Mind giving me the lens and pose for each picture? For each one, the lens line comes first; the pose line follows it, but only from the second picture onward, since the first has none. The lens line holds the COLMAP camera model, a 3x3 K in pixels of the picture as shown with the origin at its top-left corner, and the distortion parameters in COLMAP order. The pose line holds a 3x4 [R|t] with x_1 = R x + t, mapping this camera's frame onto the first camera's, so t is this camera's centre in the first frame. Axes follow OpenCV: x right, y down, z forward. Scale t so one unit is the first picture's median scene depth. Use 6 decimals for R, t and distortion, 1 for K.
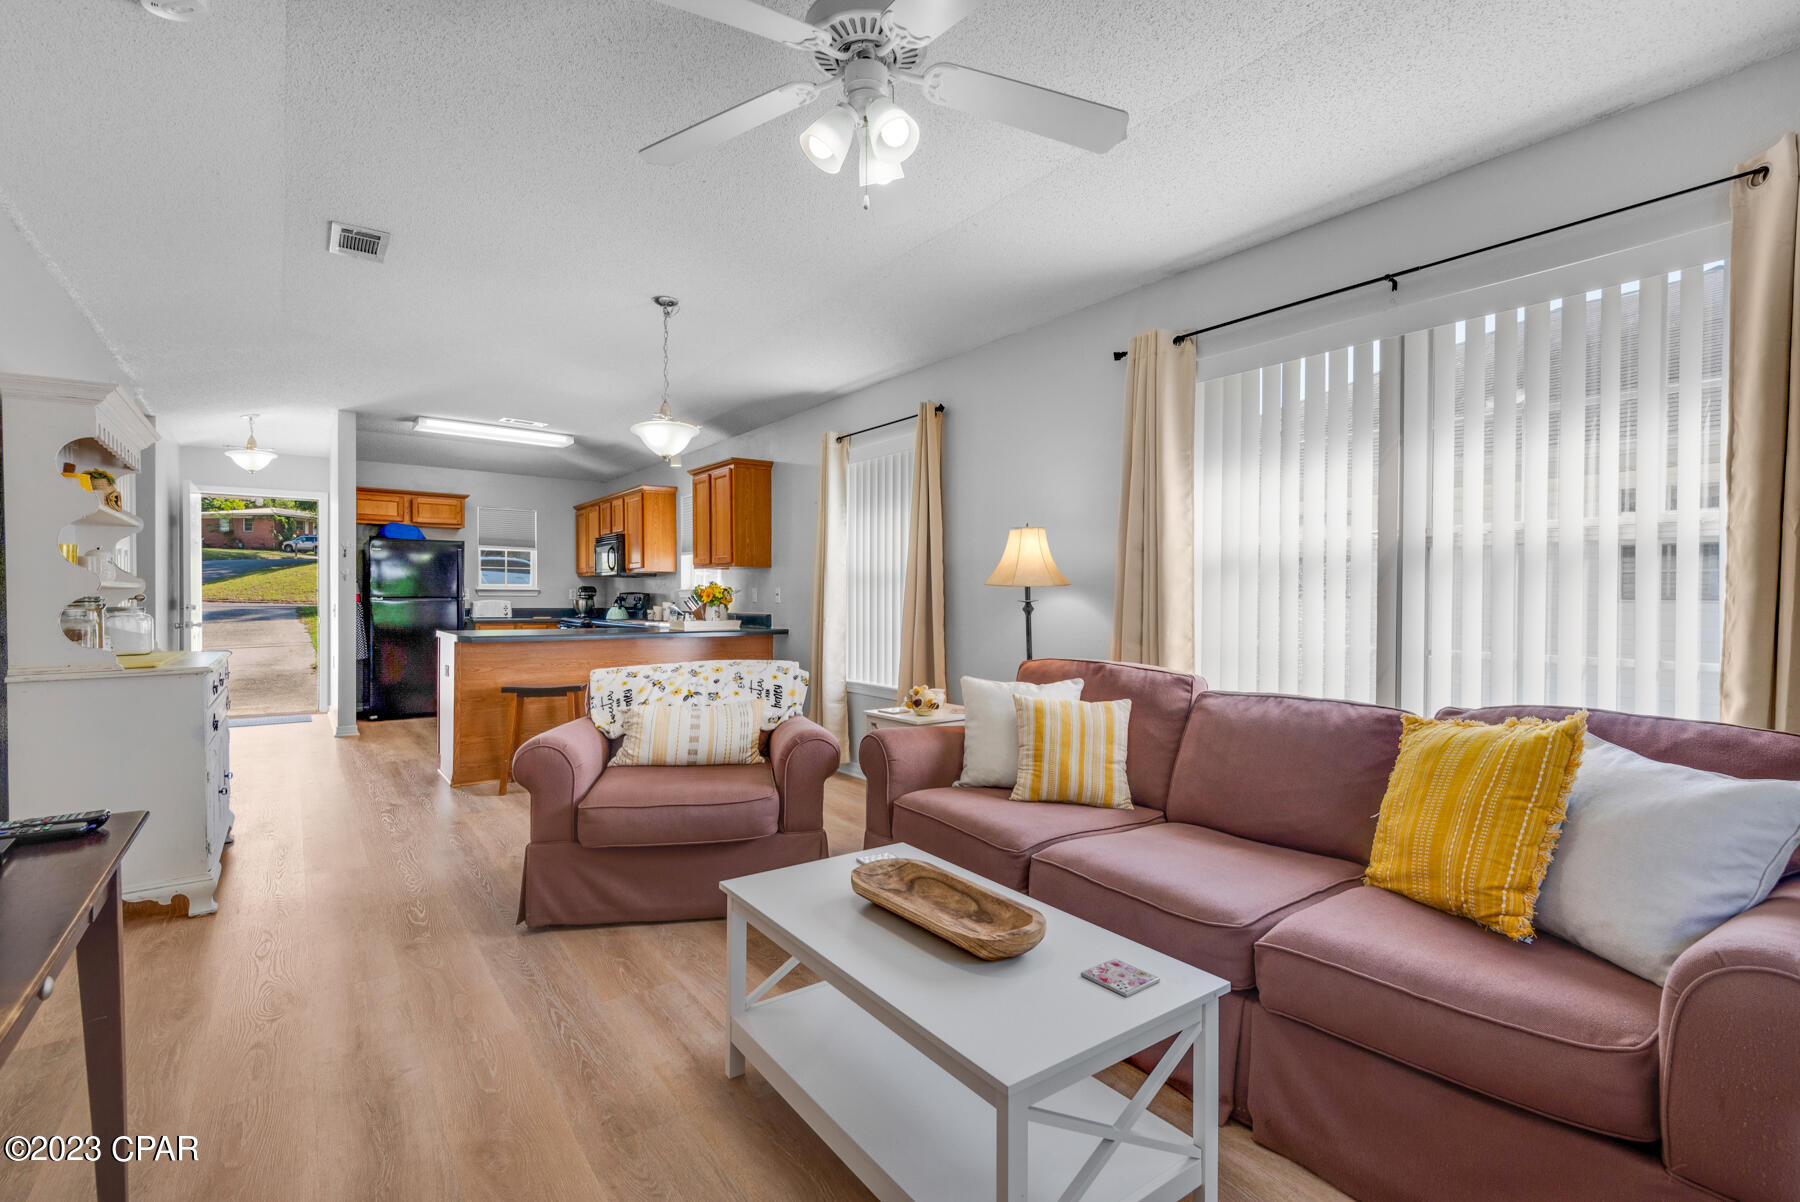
lens RADIAL K [[808.5, 0, 898.2], [0, 808.5, 602.5], [0, 0, 1]] dist [0.035327, -0.024430]
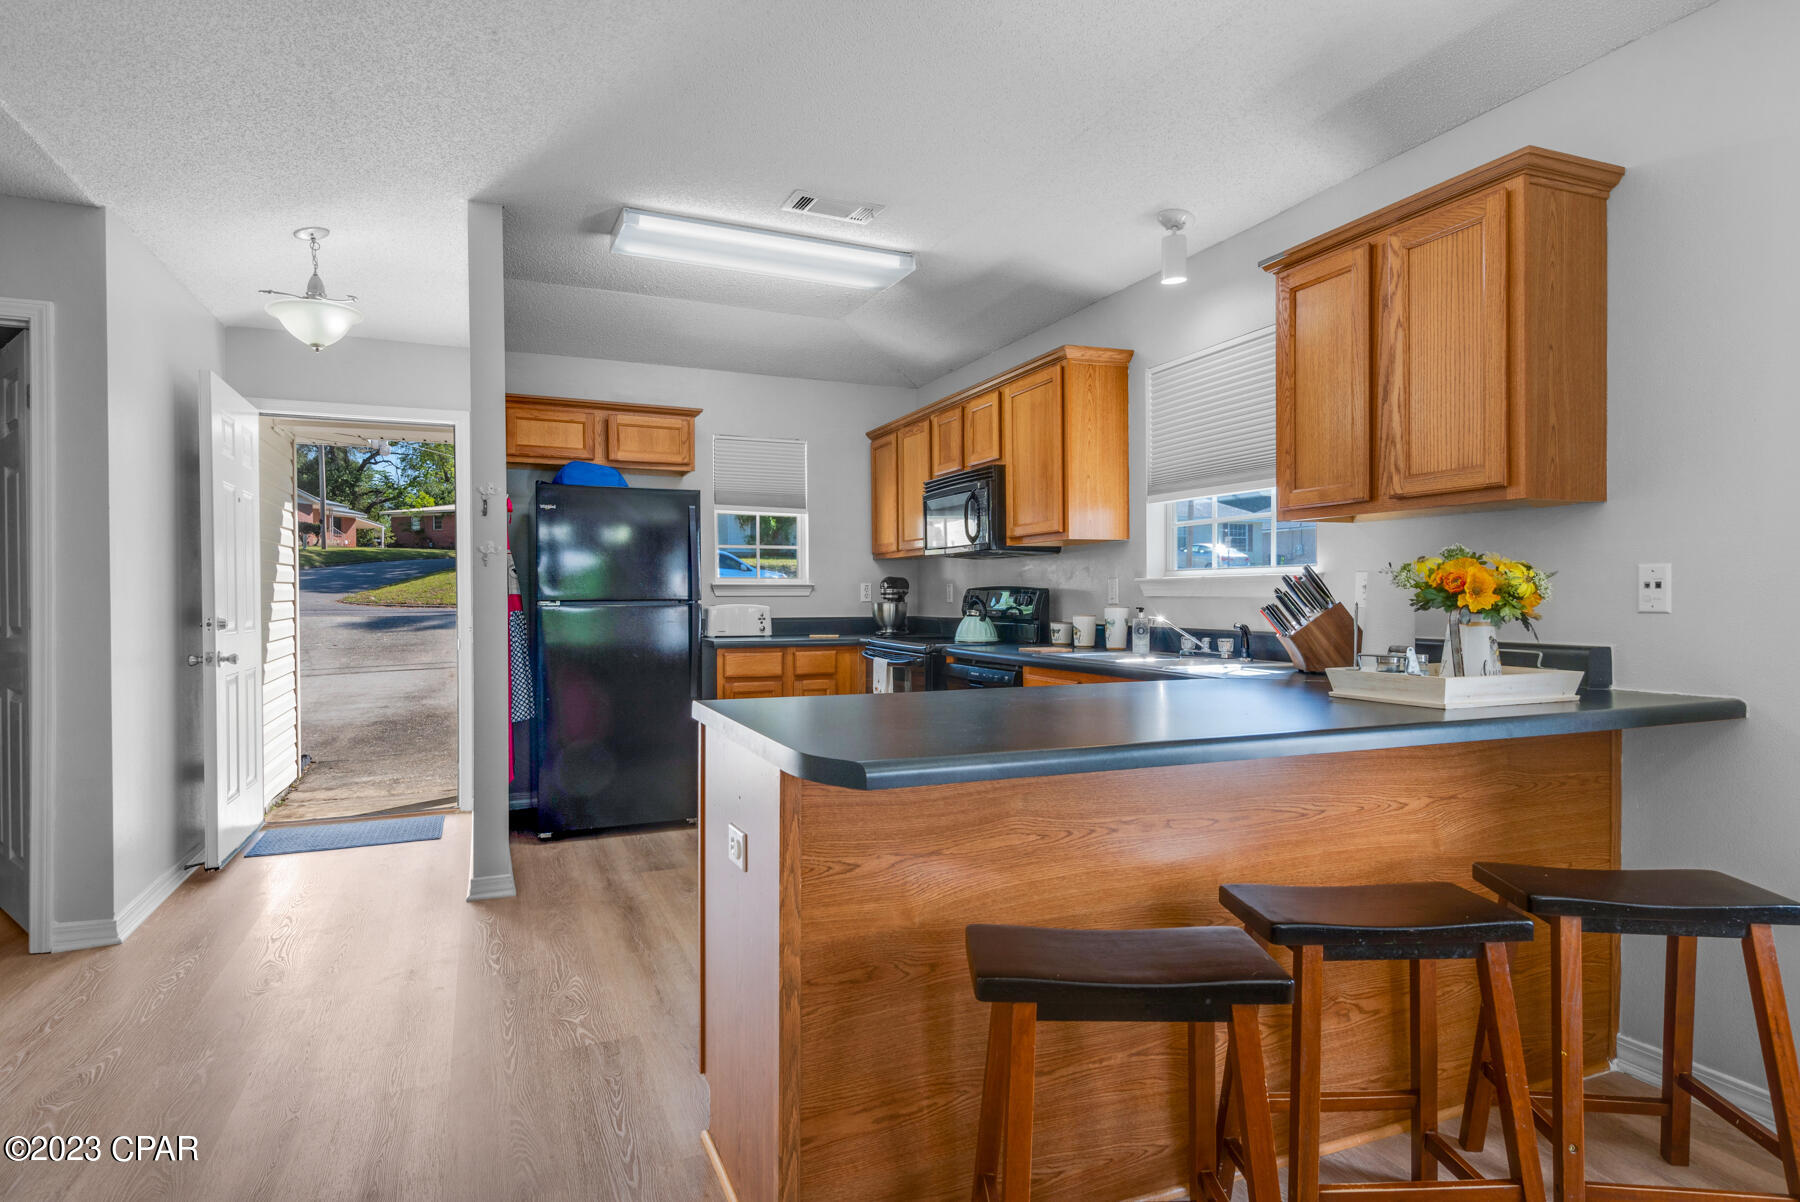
lens RADIAL K [[966.4, 0, 896.1], [0, 966.4, 601.4], [0, 0, 1]] dist [0.041279, -0.024287]
pose [[0.972072, -0.006879, -0.234583, -0.273312], [0.006861, 0.999976, -0.000893, -0.003968], [0.234583, -0.000741, 0.972096, 0.442084]]
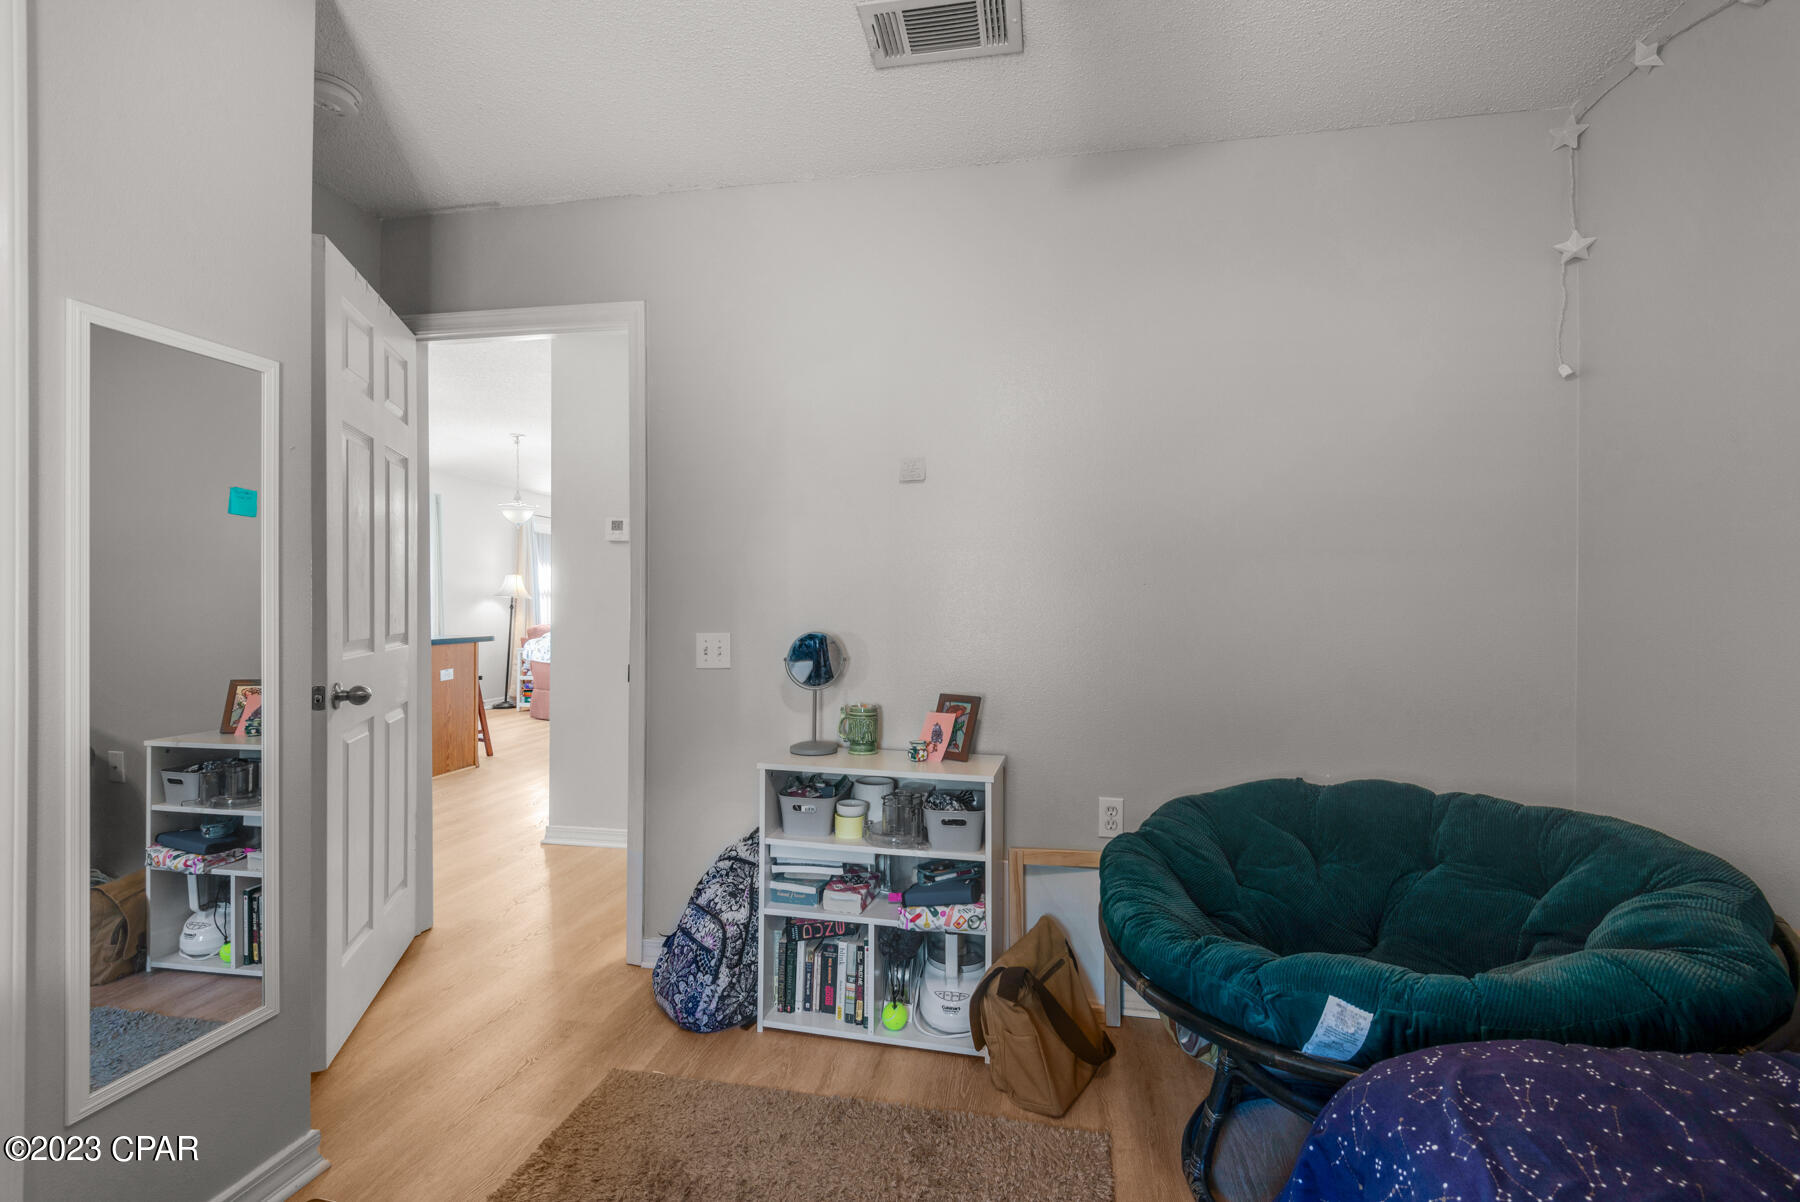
lens RADIAL K [[808.5, 0, 898.2], [0, 808.5, 602.5], [0, 0, 1]] dist [0.035327, -0.024430]
pose [[-0.680308, -0.006358, 0.732899, -1.149748], [-0.001088, 0.999970, 0.007665, -0.011957], [-0.732926, 0.004417, -0.680294, 0.857648]]
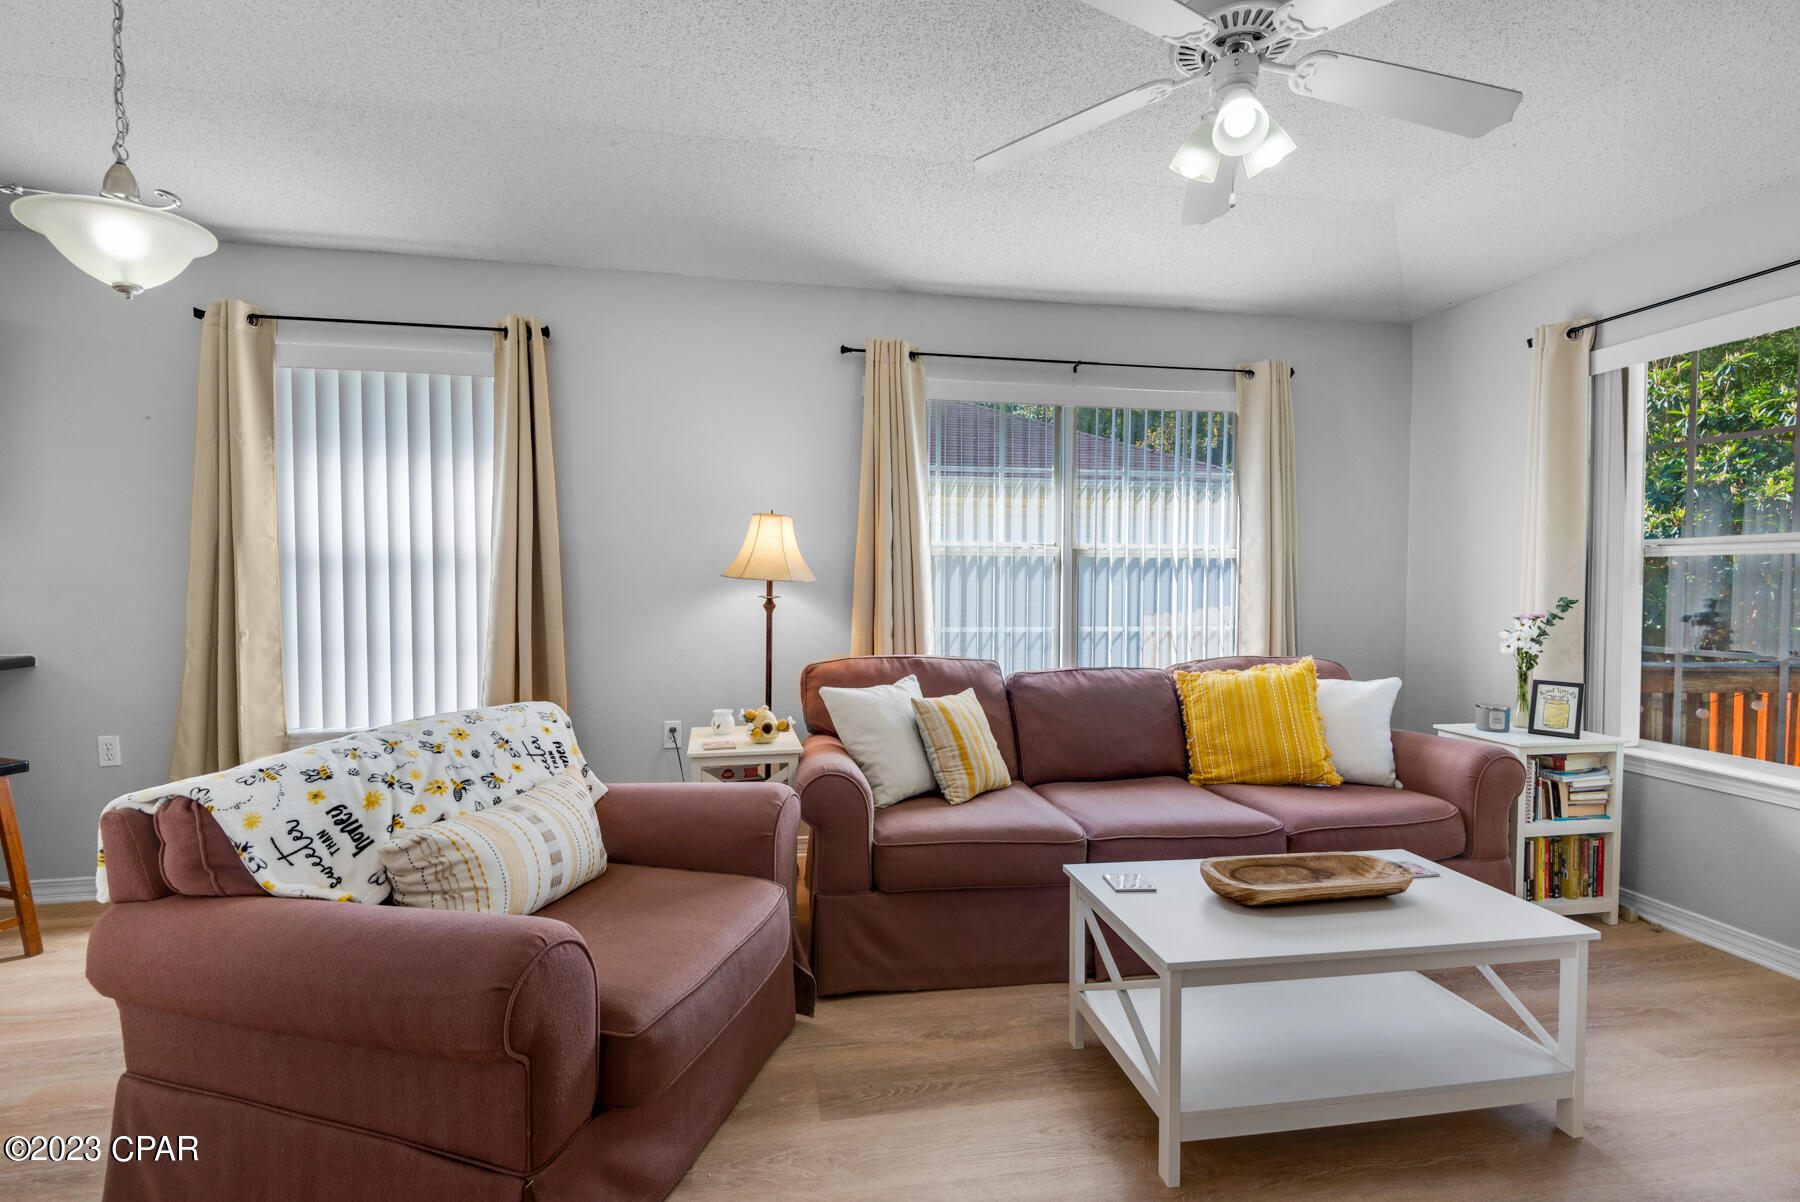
lens RADIAL K [[808.5, 0, 898.2], [0, 808.5, 602.5], [0, 0, 1]] dist [0.035327, -0.024430]
pose [[0.444544, -0.026025, 0.895379, -0.270508], [0.003158, 0.999617, 0.027486, -0.009456], [-0.895751, -0.009391, 0.444456, 0.225300]]
